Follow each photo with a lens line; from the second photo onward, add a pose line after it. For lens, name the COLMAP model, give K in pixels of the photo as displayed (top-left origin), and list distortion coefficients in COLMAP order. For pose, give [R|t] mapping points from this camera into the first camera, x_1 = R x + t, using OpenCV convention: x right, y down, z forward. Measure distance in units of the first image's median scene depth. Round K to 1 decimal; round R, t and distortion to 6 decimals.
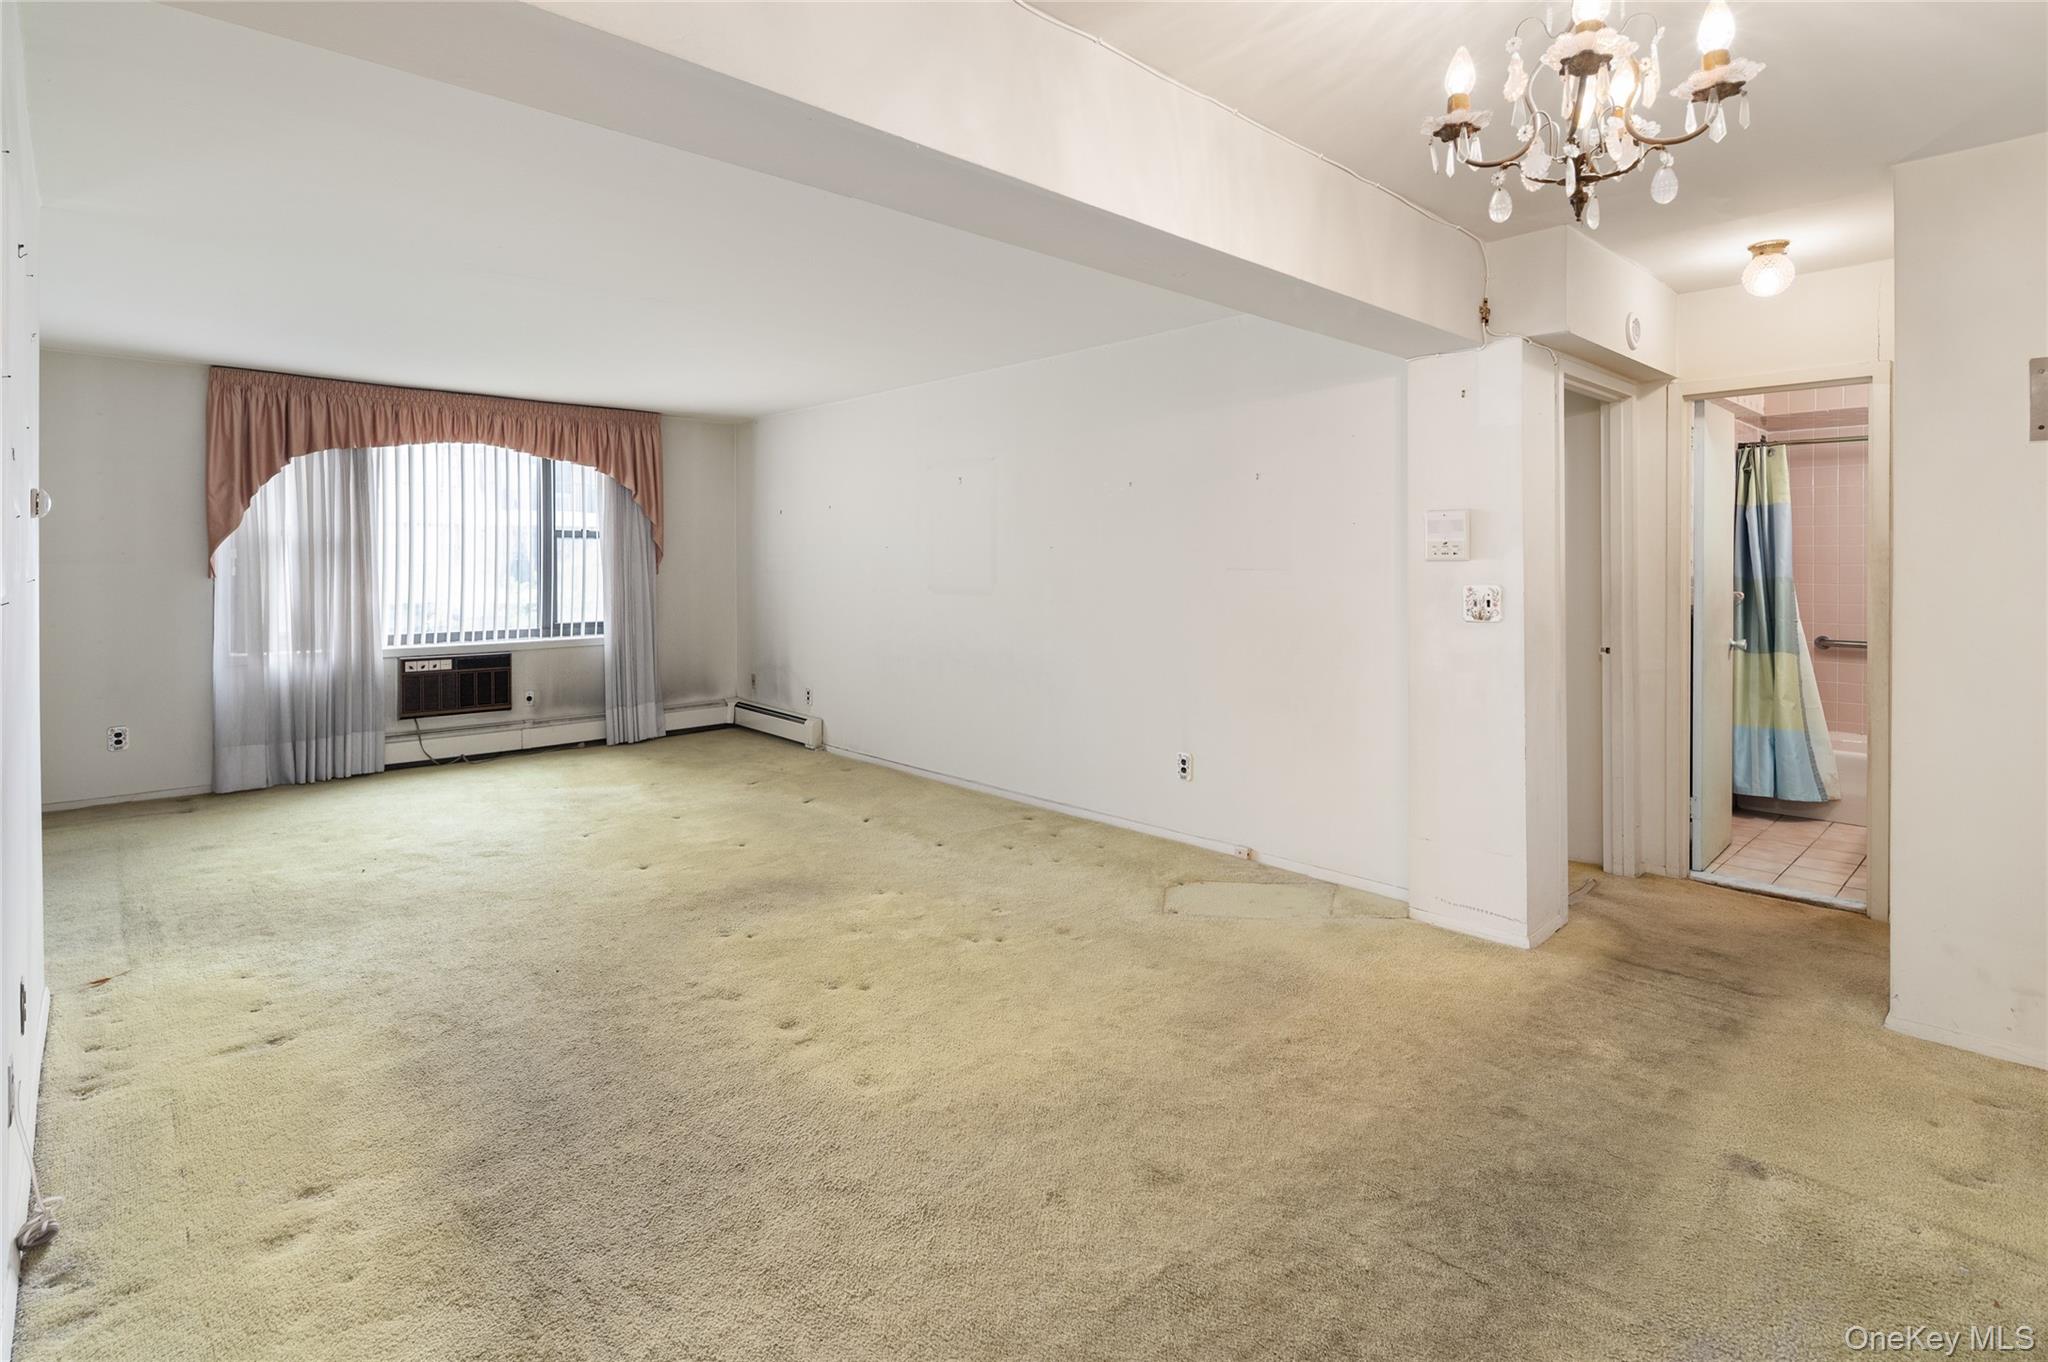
lens RADIAL K [[994.5, 0, 1028.8], [0, 994.5, 566.2], [0, 0, 1]] dist [0.008339, -0.005639]
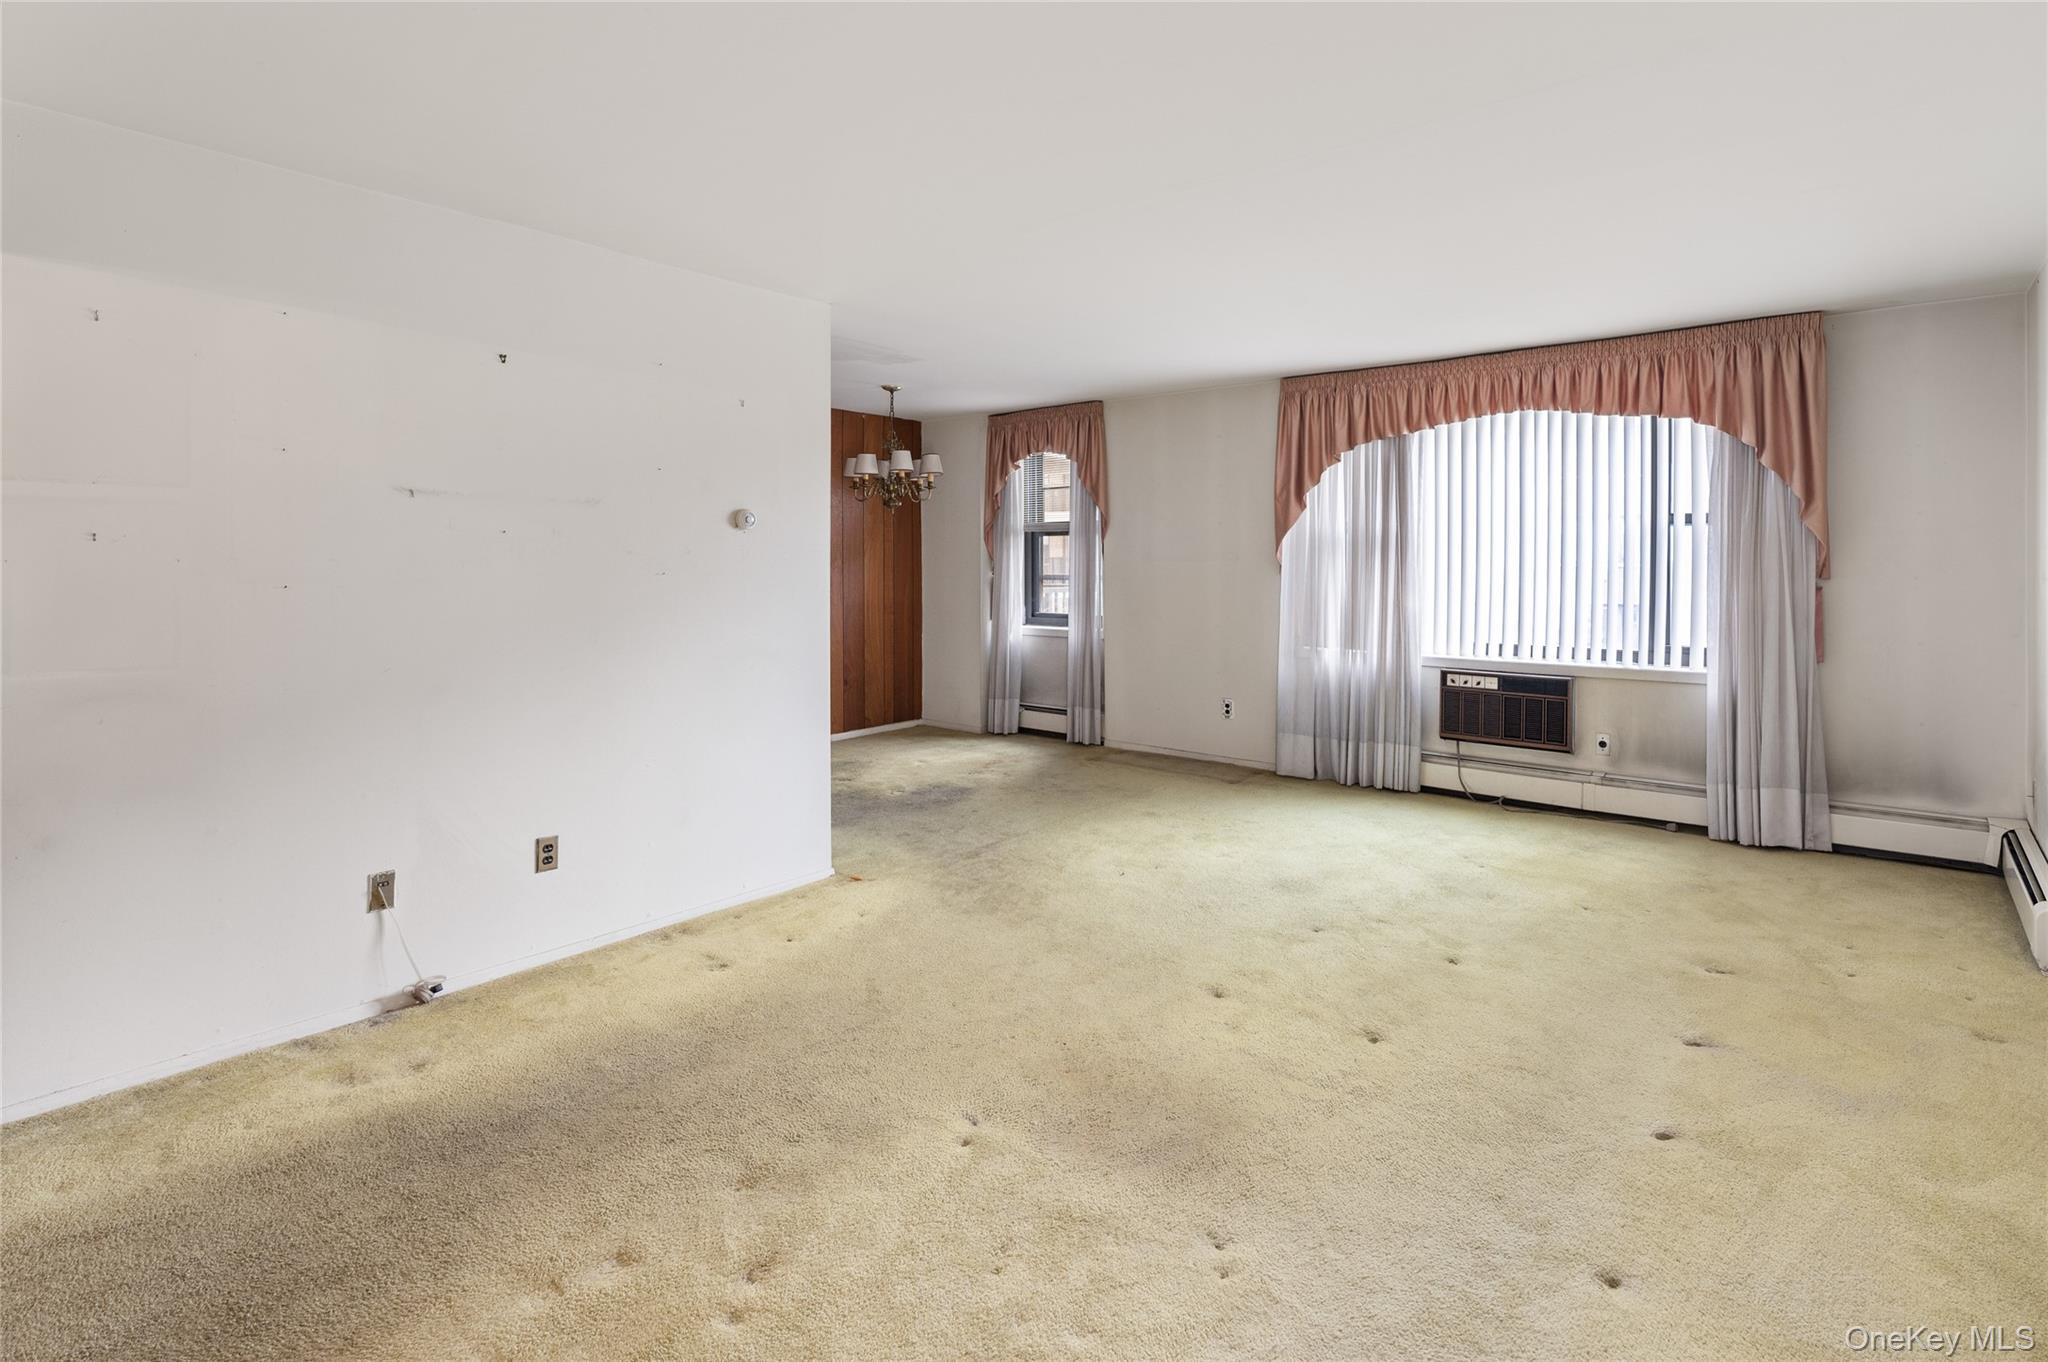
lens RADIAL K [[994.5, 0, 1030.0], [0, 994.5, 573.3], [0, 0, 1]] dist [0.008339, -0.005639]
pose [[0.118747, 0.014296, -0.992822, 0.214403], [-0.003617, 0.999896, 0.013966, -0.003471], [0.992918, 0.001933, 0.118787, 0.575202]]
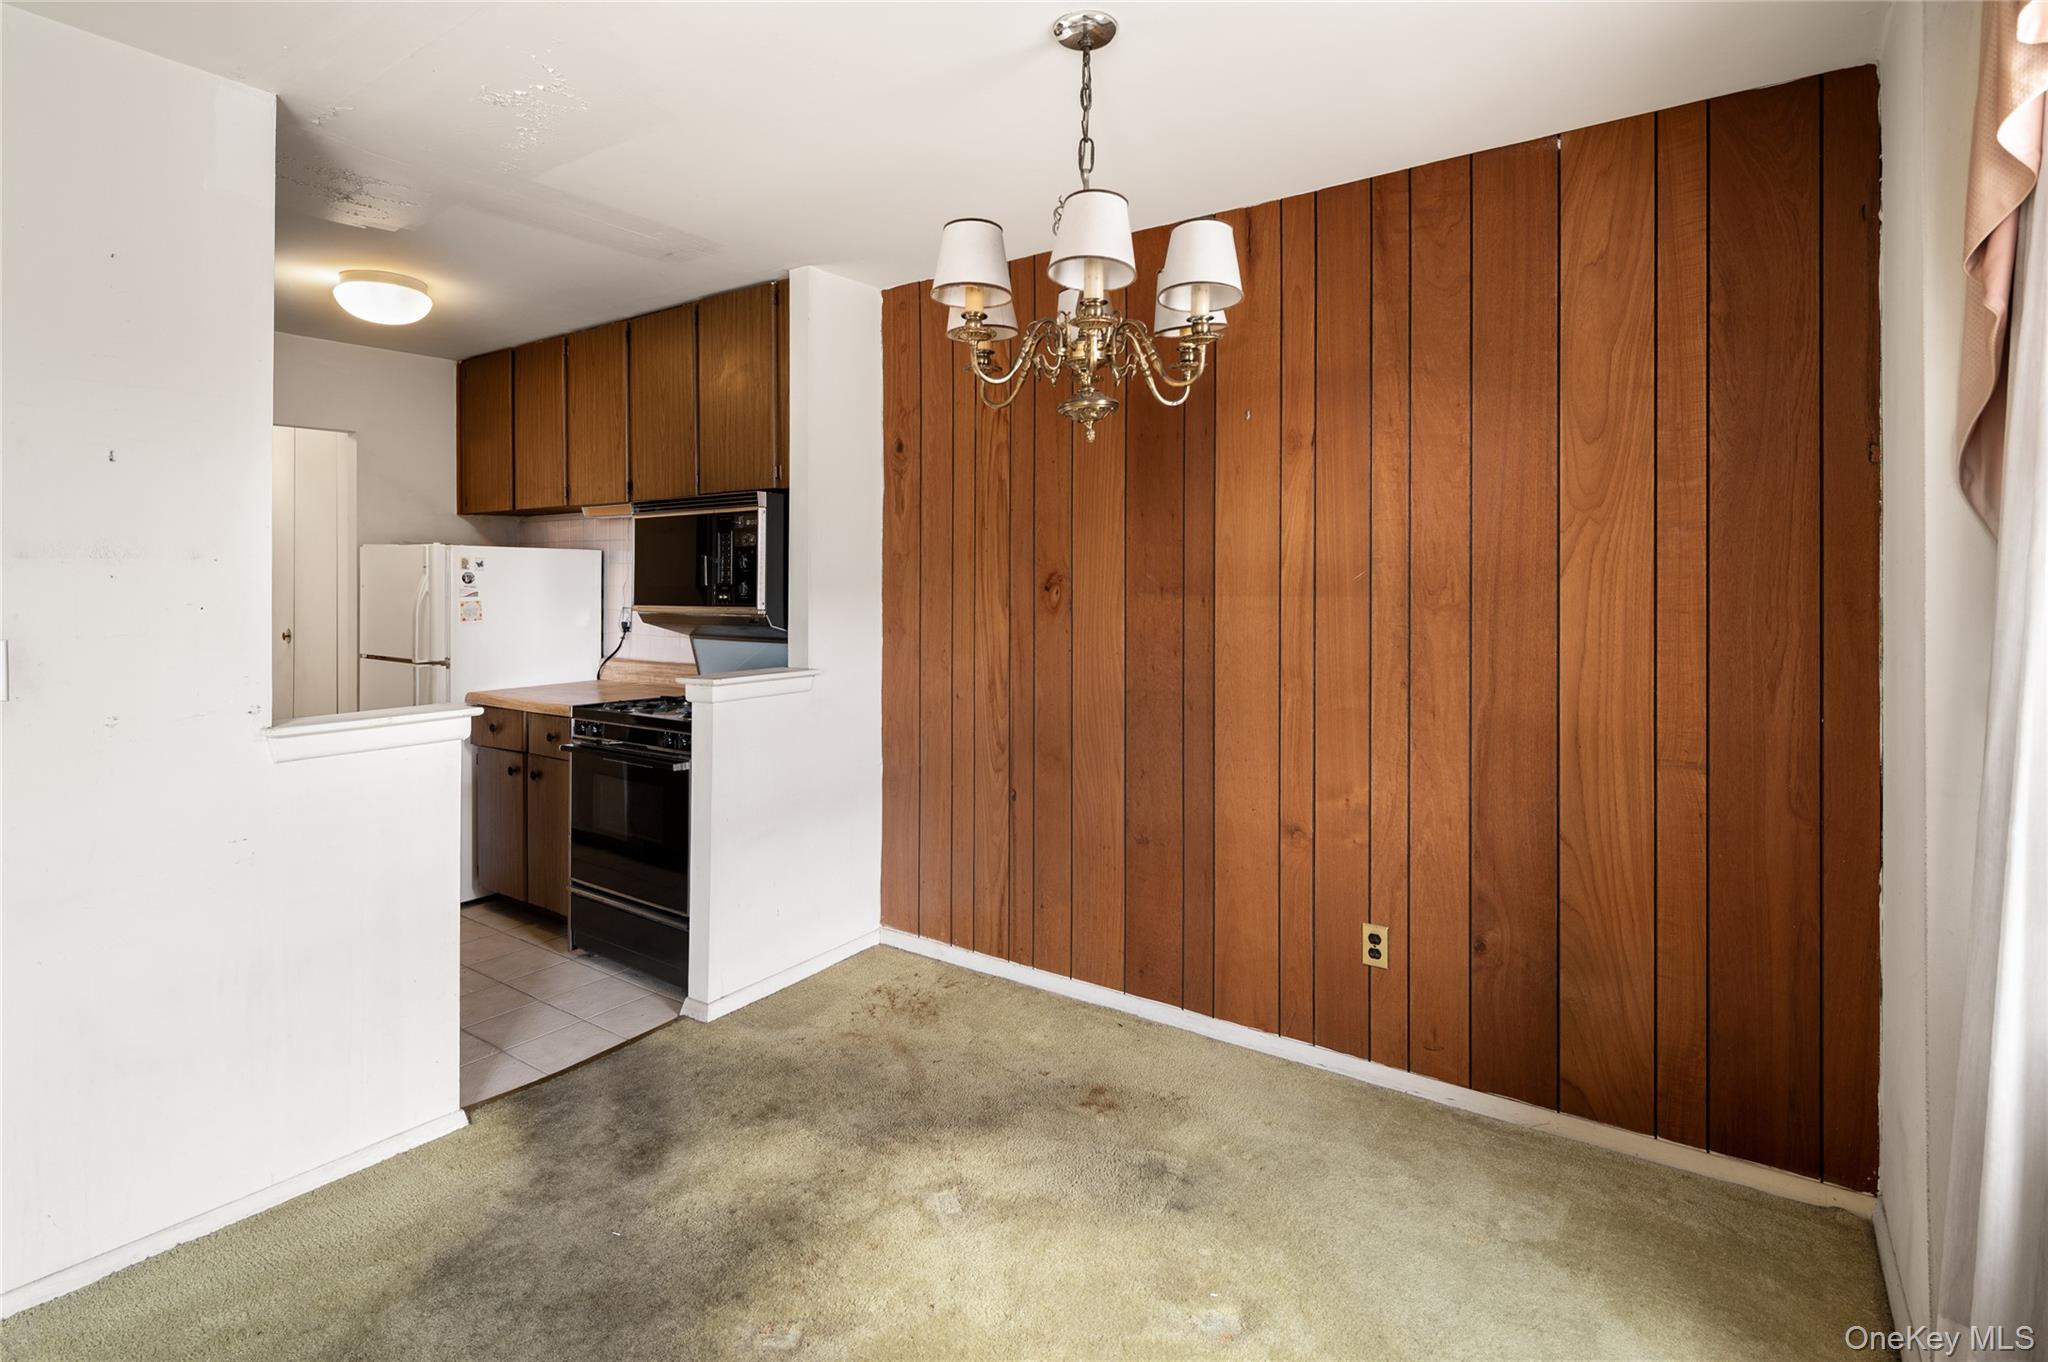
lens RADIAL K [[994.5, 0, 1037.9], [0, 994.5, 584.8], [0, 0, 1]] dist [0.008339, -0.005639]
pose [[-0.977927, 0.001108, -0.208942, -0.782617], [0.000190, 0.999990, 0.004412, -0.004794], [0.208944, 0.004275, -0.977918, 0.875908]]
